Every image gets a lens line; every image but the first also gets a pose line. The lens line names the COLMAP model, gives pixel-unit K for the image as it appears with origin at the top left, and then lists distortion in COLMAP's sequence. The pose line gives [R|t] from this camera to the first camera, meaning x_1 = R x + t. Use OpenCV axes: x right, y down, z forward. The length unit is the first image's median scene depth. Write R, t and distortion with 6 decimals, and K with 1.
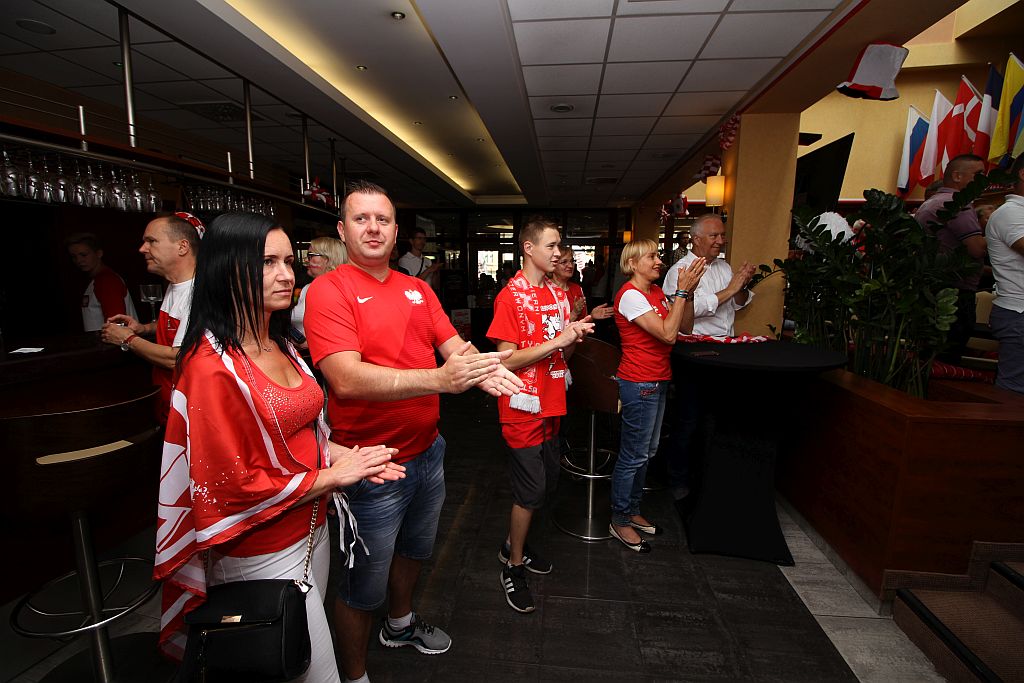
lens RADIAL K [[471.2, 0, 512.0], [0, 471.2, 341.5], [0, 0, 1]] dist [-0.001416, -0.011055]
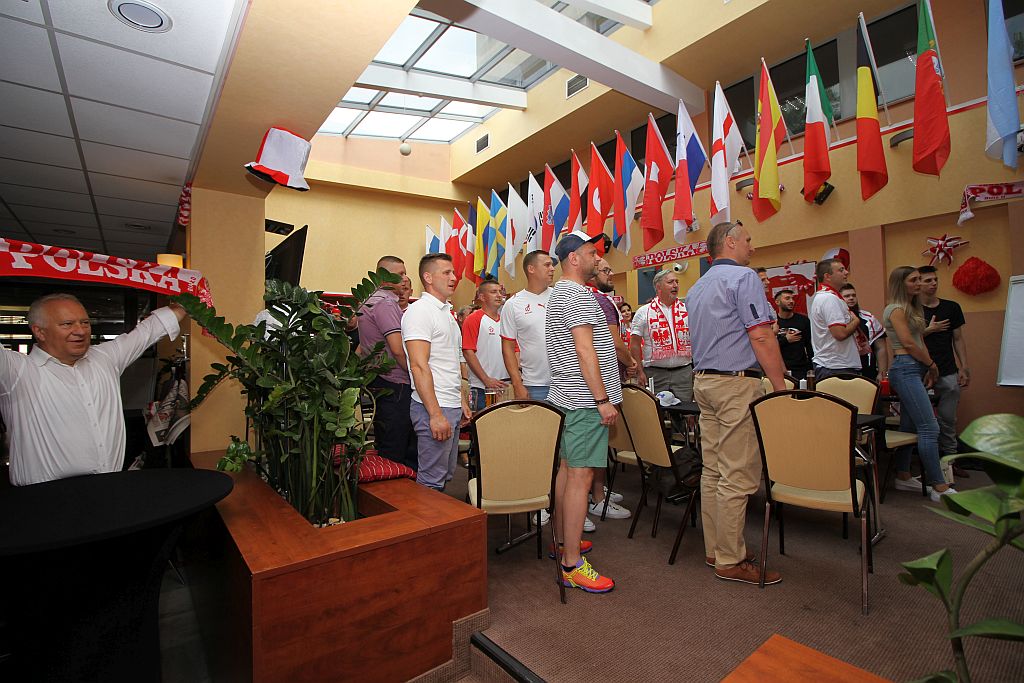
lens RADIAL K [[471.2, 0, 512.0], [0, 471.2, 341.5], [0, 0, 1]] dist [-0.001416, -0.011055]
pose [[0.712648, -0.002281, 0.701519, 0.176830], [0.133009, 0.982295, -0.131925, -0.013412], [-0.688798, 0.187325, 0.700334, 0.037447]]
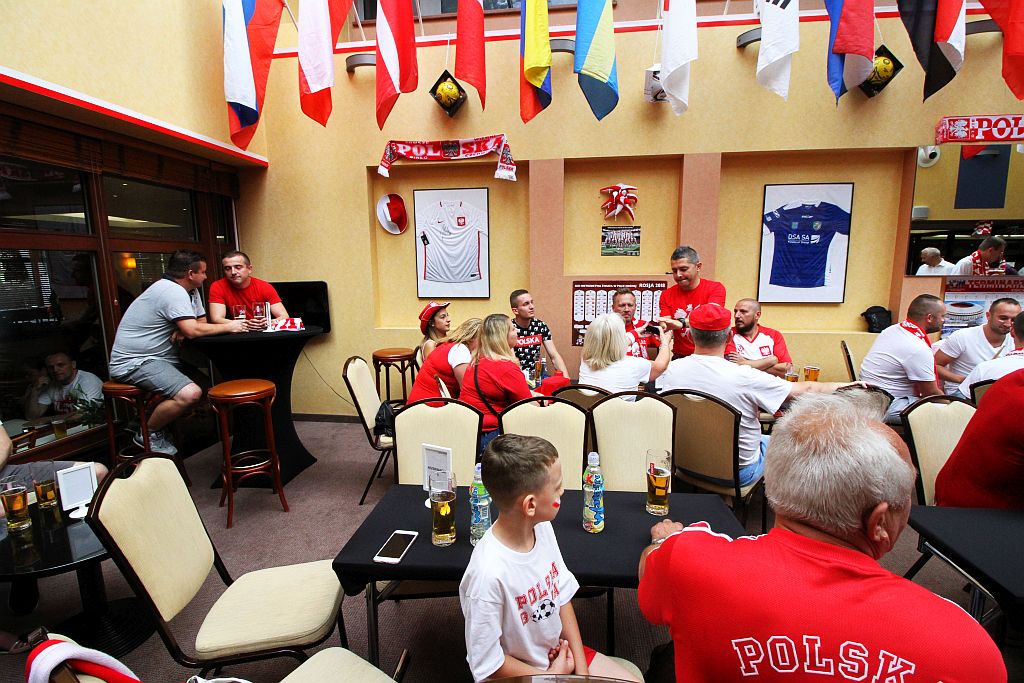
lens RADIAL K [[480.3, 0, 512.0], [0, 480.3, 341.5], [0, 0, 1]] dist [-0.002111, -0.011454]
pose [[0.030282, -0.169342, 0.985092, 0.551882], [0.160653, 0.973556, 0.162420, -0.223510], [-0.986546, 0.153340, 0.056687, 1.017718]]
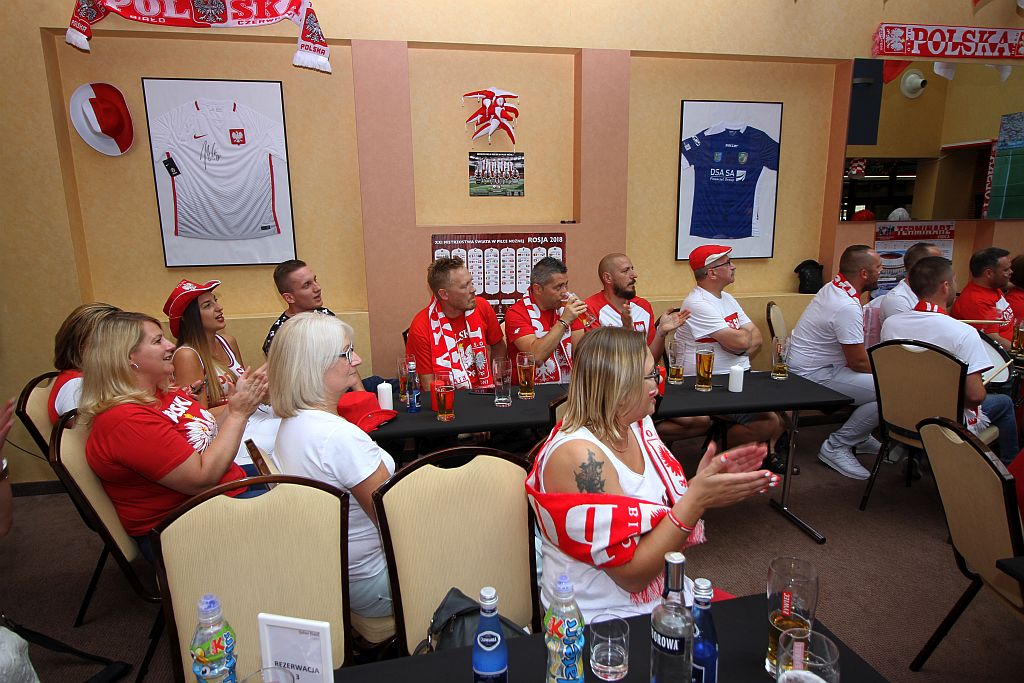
lens RADIAL K [[618.2, 0, 515.0], [0, 618.2, 340.6], [0, 0, 1]] dist [0.003818, -0.007227]
pose [[-0.299518, -0.206460, 0.931484, 0.646352], [0.151731, 0.953573, 0.260145, -0.226194], [-0.941948, 0.219253, -0.254286, 1.047805]]
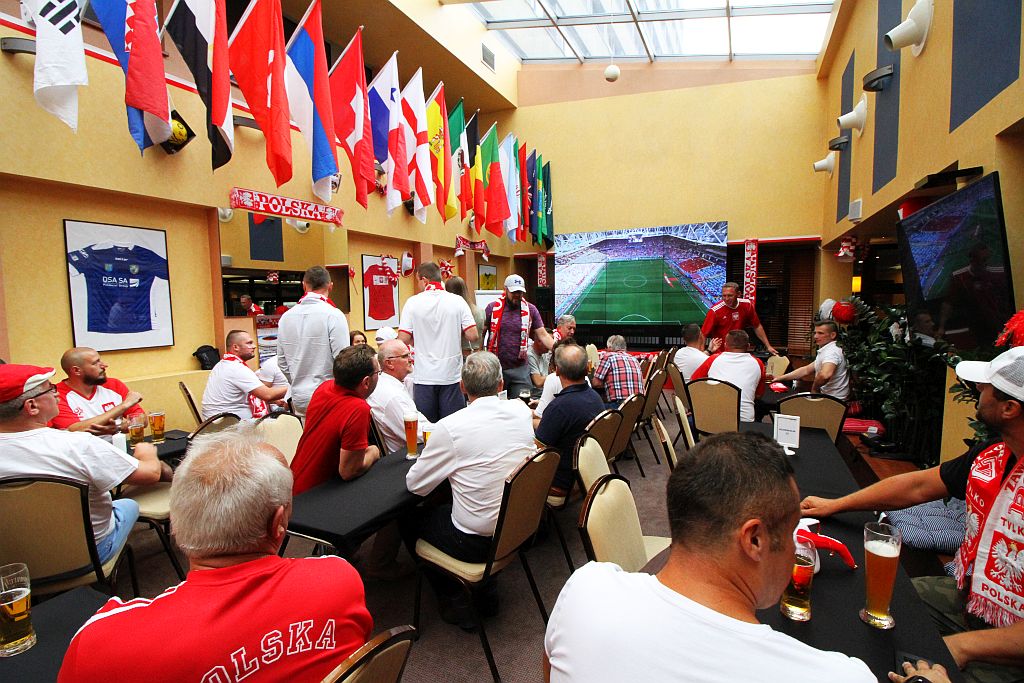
lens RADIAL K [[471.2, 0, 512.0], [0, 471.2, 341.5], [0, 0, 1]] dist [-0.001416, -0.011055]
pose [[-0.936414, -0.036945, 0.348945, 0.544678], [0.048797, 0.971068, 0.233763, -0.230873], [-0.347486, 0.235927, -0.907520, 1.030941]]
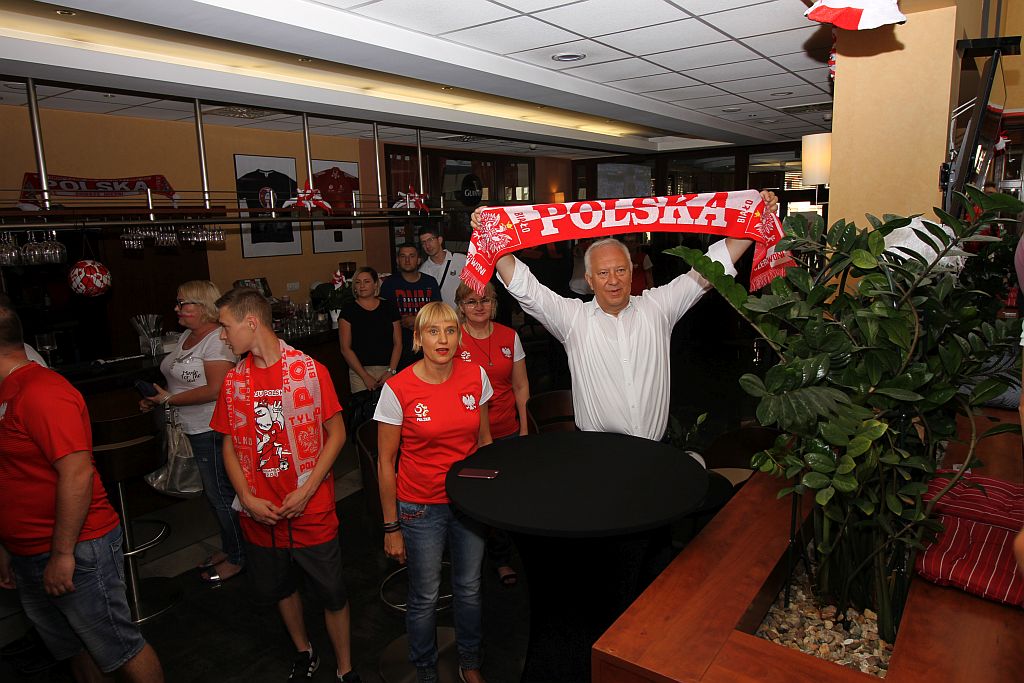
lens RADIAL K [[683.8, 0, 479.9], [0, 683.8, 341.9], [0, 0, 1]] dist [0.041013, -0.003452]
pose [[0.846520, 0.053488, -0.529663, 0.325991], [-0.034687, 0.998367, 0.045383, -0.072618], [0.531226, -0.020045, 0.846993, 0.045535]]
